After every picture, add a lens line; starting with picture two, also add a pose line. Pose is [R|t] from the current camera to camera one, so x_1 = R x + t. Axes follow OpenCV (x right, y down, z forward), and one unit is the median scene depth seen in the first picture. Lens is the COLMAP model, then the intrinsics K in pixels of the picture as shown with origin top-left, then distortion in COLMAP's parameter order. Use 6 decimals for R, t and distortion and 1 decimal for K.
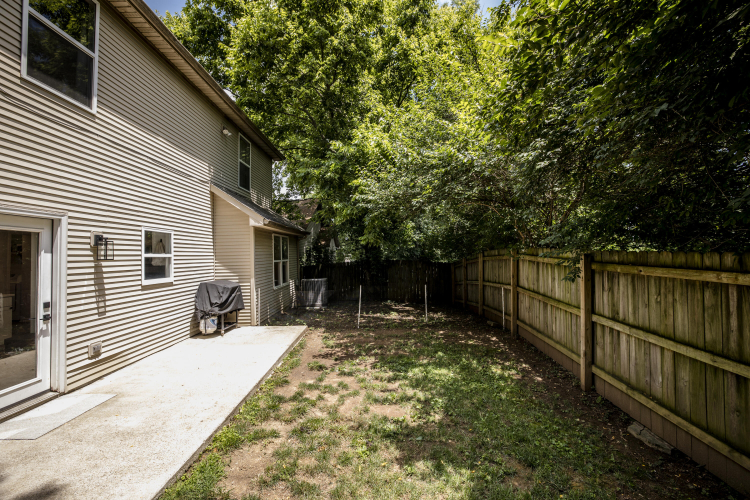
lens RADIAL K [[319.1, 0, 375.0], [0, 319.1, 250.0], [0, 0, 1]] dist [-0.056681, 0.019891]
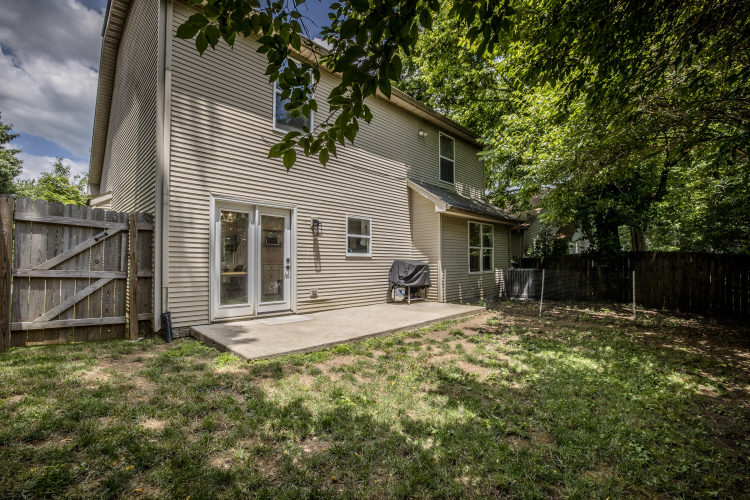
lens RADIAL K [[327.3, 0, 375.5], [0, 327.3, 261.7], [0, 0, 1]] dist [-0.016201, 0.000030]
pose [[0.711413, 0.015596, -0.702601, 0.415284], [0.001791, 0.999710, 0.024005, 0.108105], [0.702772, -0.018336, 0.711179, 0.033907]]
